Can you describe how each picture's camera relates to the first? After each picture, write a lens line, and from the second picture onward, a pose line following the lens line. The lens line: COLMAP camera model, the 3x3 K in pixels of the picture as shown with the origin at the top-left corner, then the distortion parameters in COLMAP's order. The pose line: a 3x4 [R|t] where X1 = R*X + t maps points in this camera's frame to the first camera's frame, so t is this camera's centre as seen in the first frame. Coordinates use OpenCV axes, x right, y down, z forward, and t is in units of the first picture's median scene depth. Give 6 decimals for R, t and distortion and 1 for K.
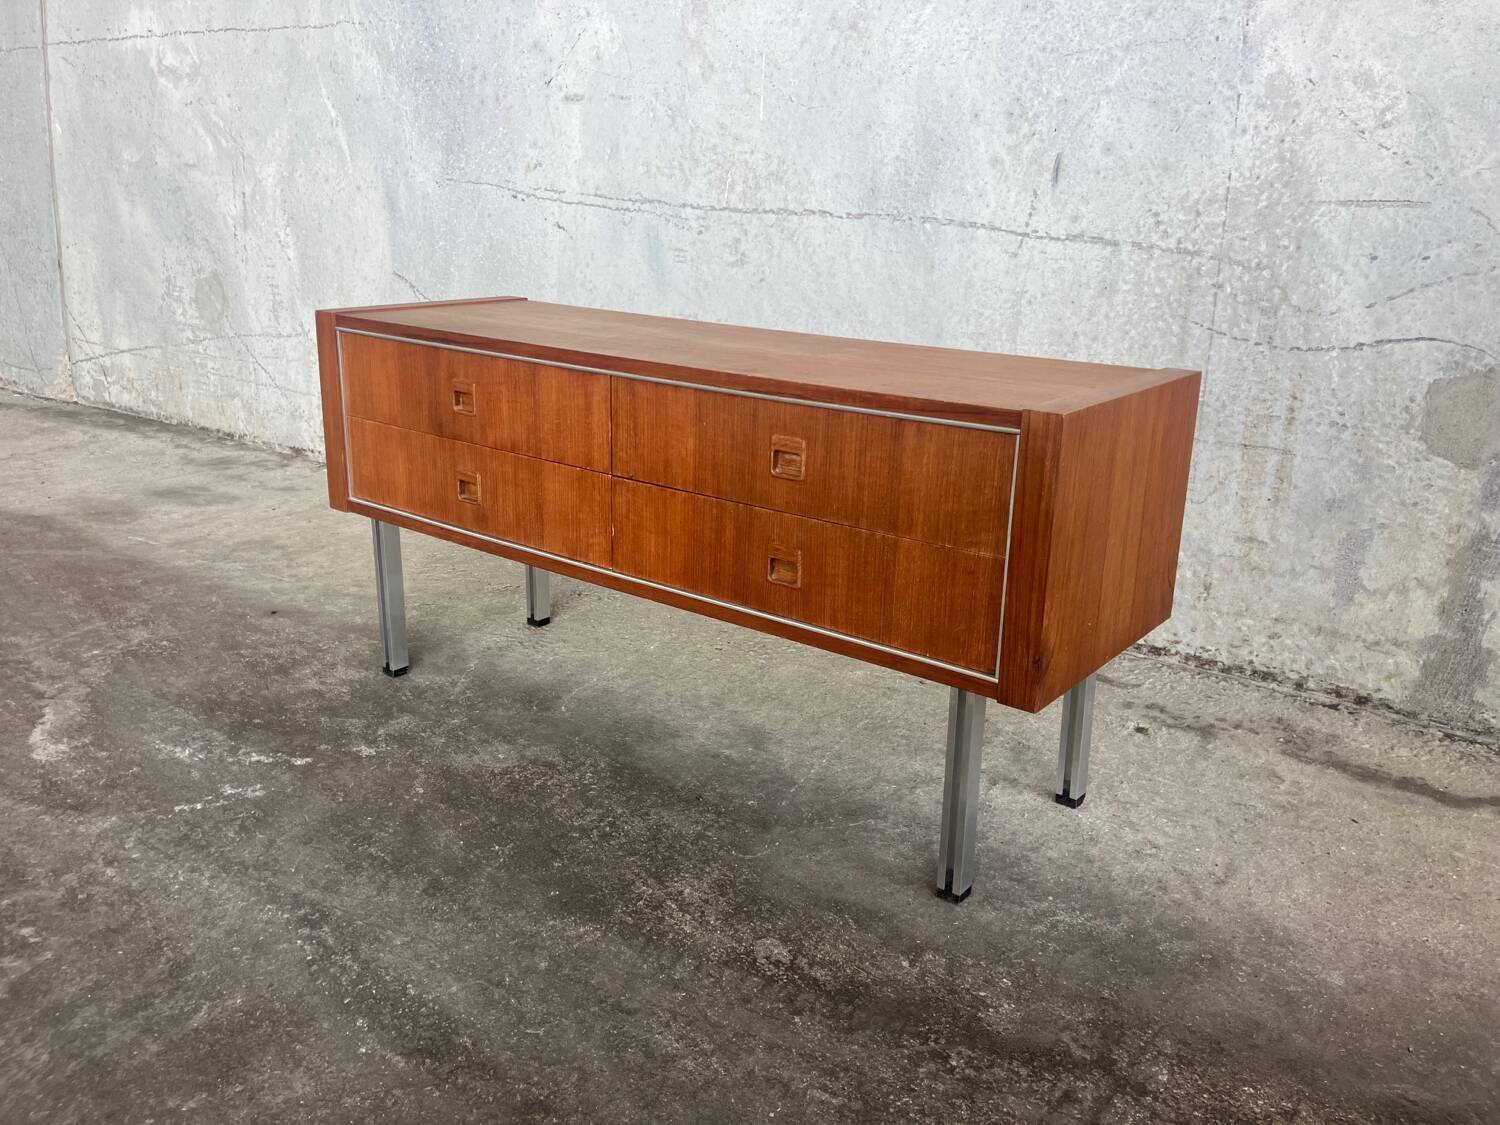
lens RADIAL K [[1225.3, 0, 757.0], [0, 1225.3, 550.2], [0, 0, 1]] dist [0.003495, 0.021890]
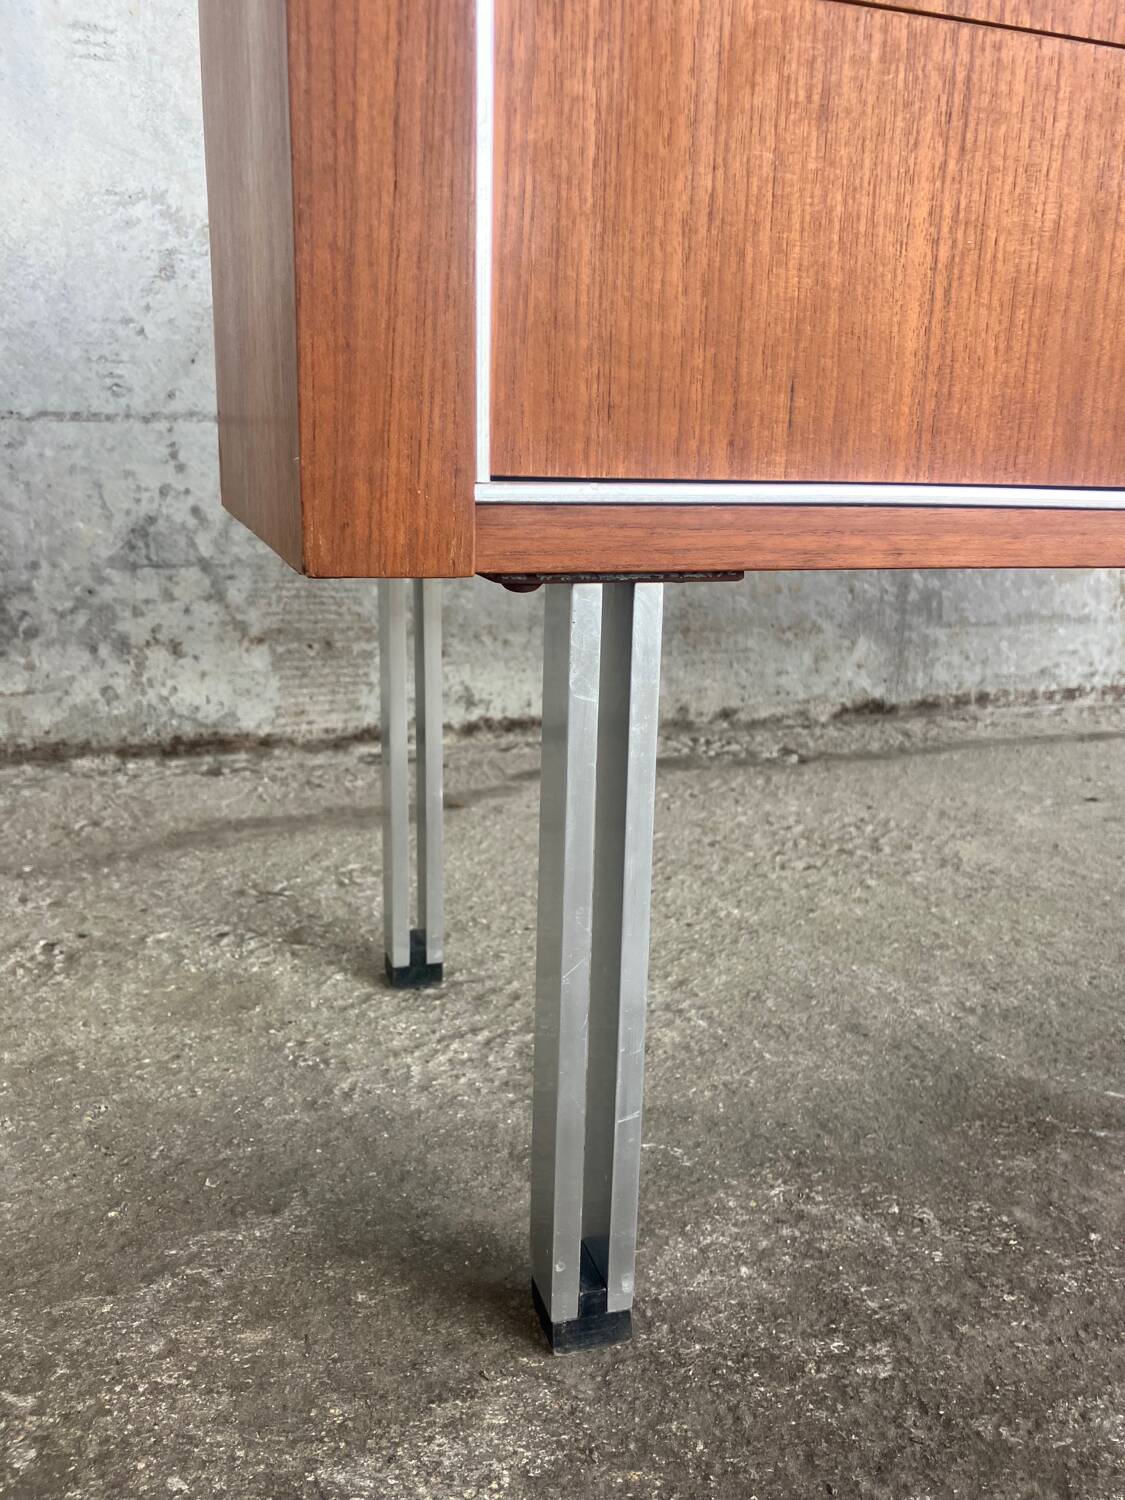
lens RADIAL K [[1245.8, 0, 579.3], [0, 1245.8, 747.8], [0, 0, 1]] dist [0.007105, 0.005120]
pose [[0.555343, -0.204447, 0.806099, -0.466297], [0.232825, 0.968770, 0.085304, -0.018514], [-0.798365, 0.140307, 0.585600, 0.879879]]
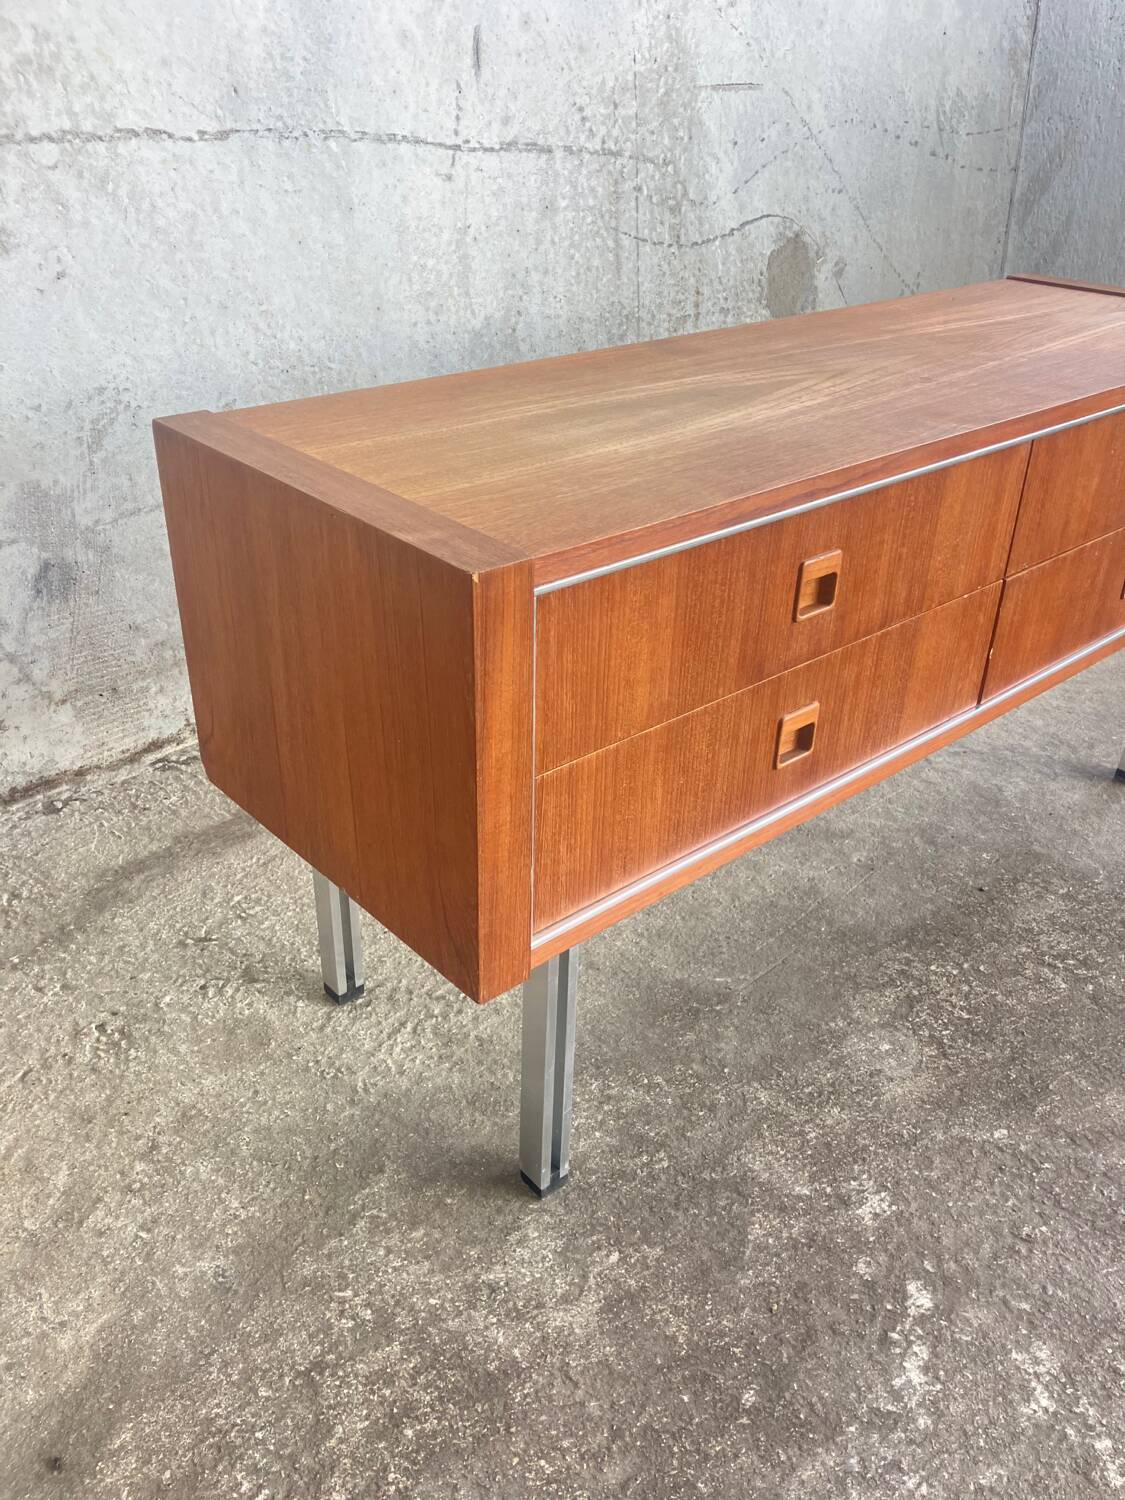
lens RADIAL K [[1248.6, 0, 576.2], [0, 1248.6, 752.9], [0, 0, 1]] dist [-0.017638, 0.076539]
pose [[0.182717, -0.506066, 0.842918, -0.661104], [0.262422, 0.851350, 0.454244, -0.295802], [-0.947496, 0.138202, 0.288359, 0.834700]]
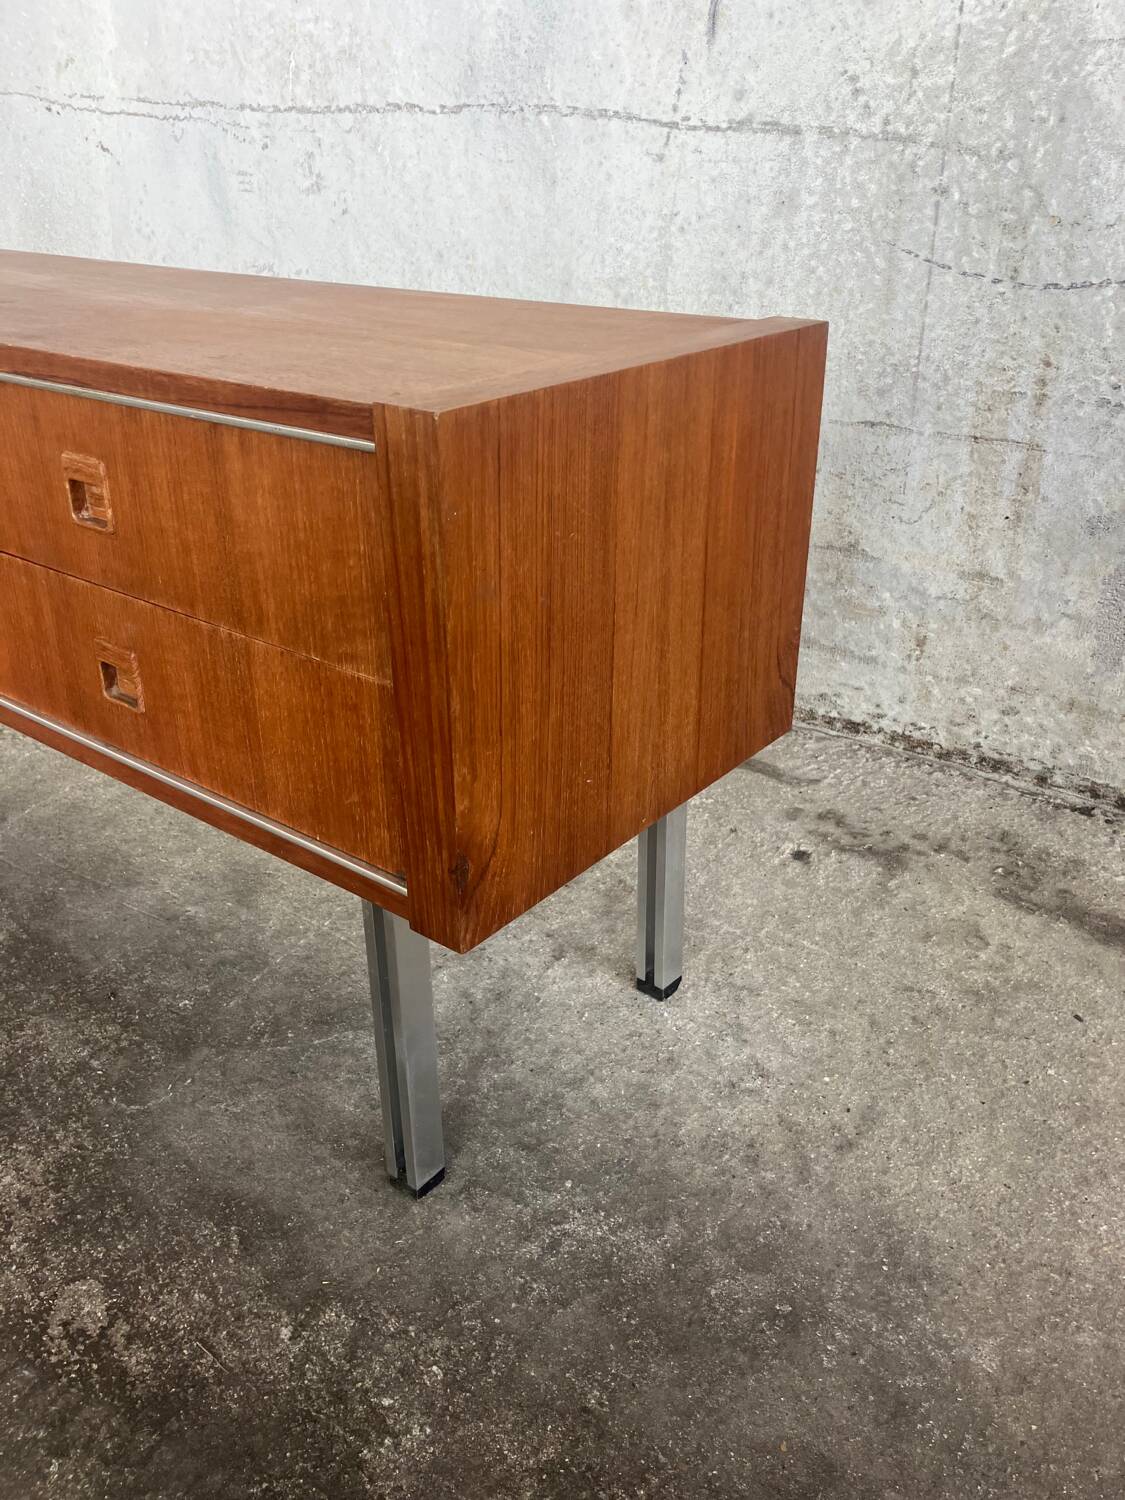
lens RADIAL K [[1241.1, 0, 555.5], [0, 1241.1, 744.1], [0, 0, 1]] dist [-0.008478, 0.051859]
pose [[0.999391, -0.016199, -0.030916, 0.185883], [0.021056, 0.986255, 0.163882, -0.036108], [0.027836, -0.164433, 0.985995, 0.288595]]
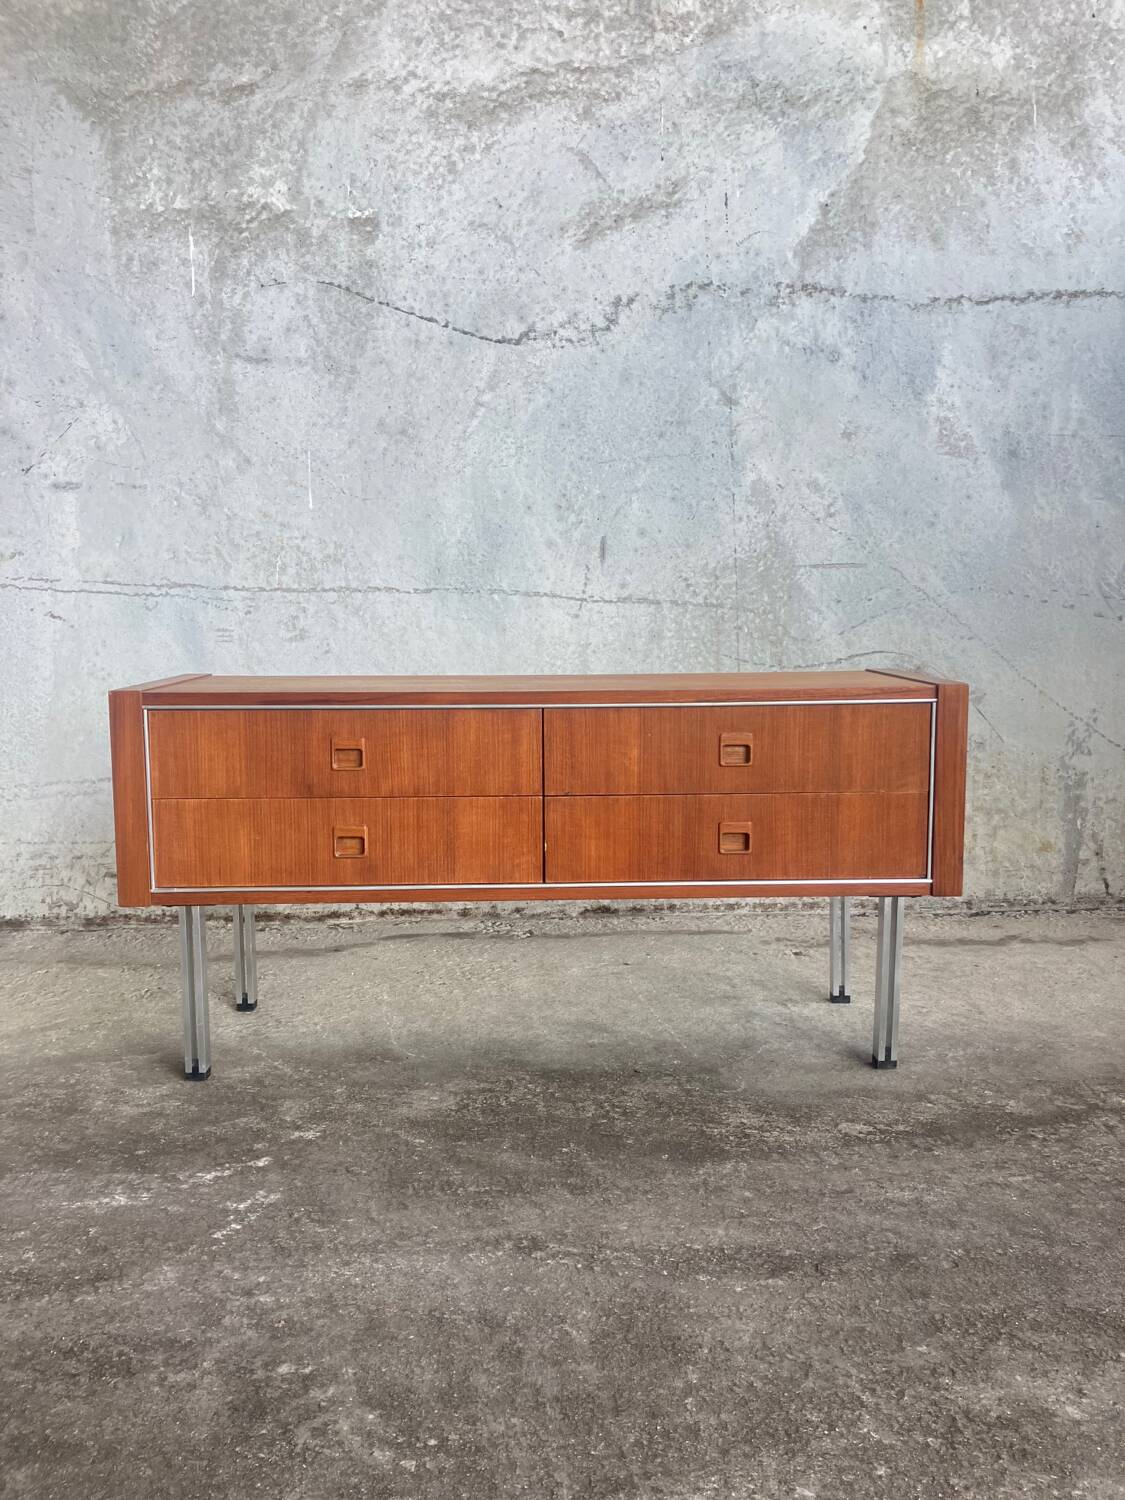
lens RADIAL K [[1219.9, 0, 556.5], [0, 1219.9, 743.9], [0, 0, 1]] dist [0.155594, -0.447132]
pose [[0.779475, -0.102164, 0.618047, -0.647461], [0.204966, 0.973899, -0.097514, 0.003089], [-0.591953, 0.202688, 0.780070, 0.078313]]
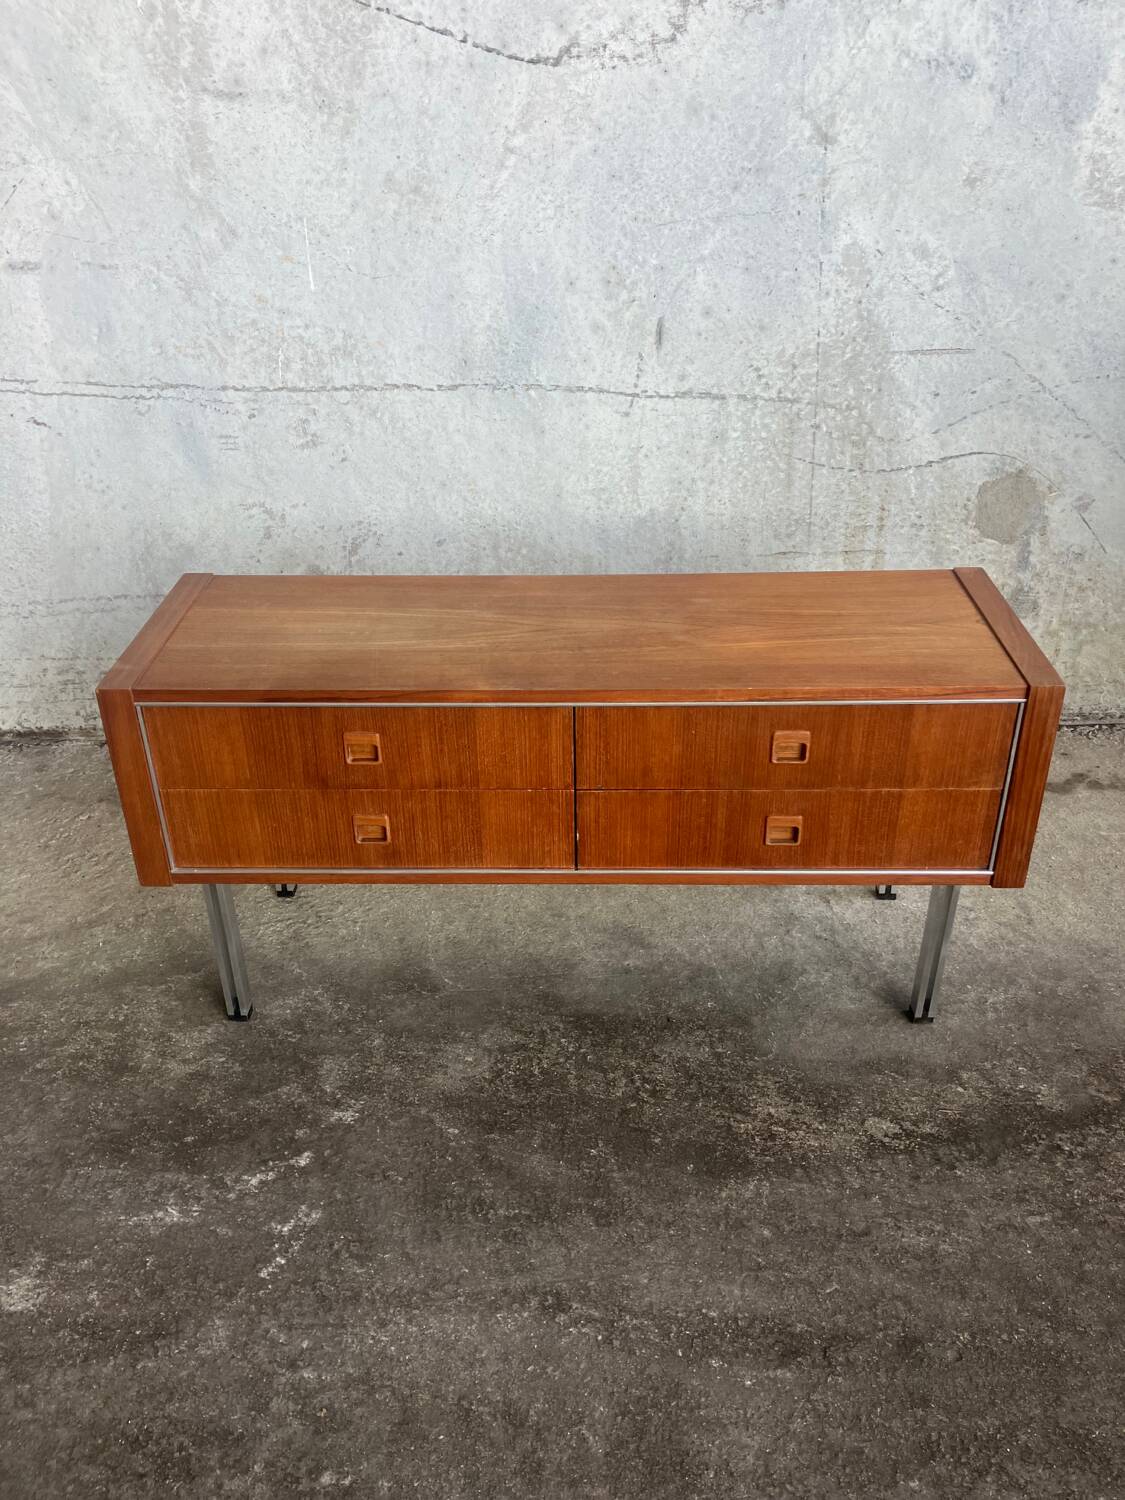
lens RADIAL K [[1230.5, 0, 553.8], [0, 1230.5, 735.6], [0, 0, 1]] dist [0.073753, -0.172720]
pose [[0.810843, -0.323850, 0.487499, -0.506953], [0.206957, 0.937796, 0.278761, -0.322597], [-0.547451, -0.125140, 0.827428, 0.118055]]
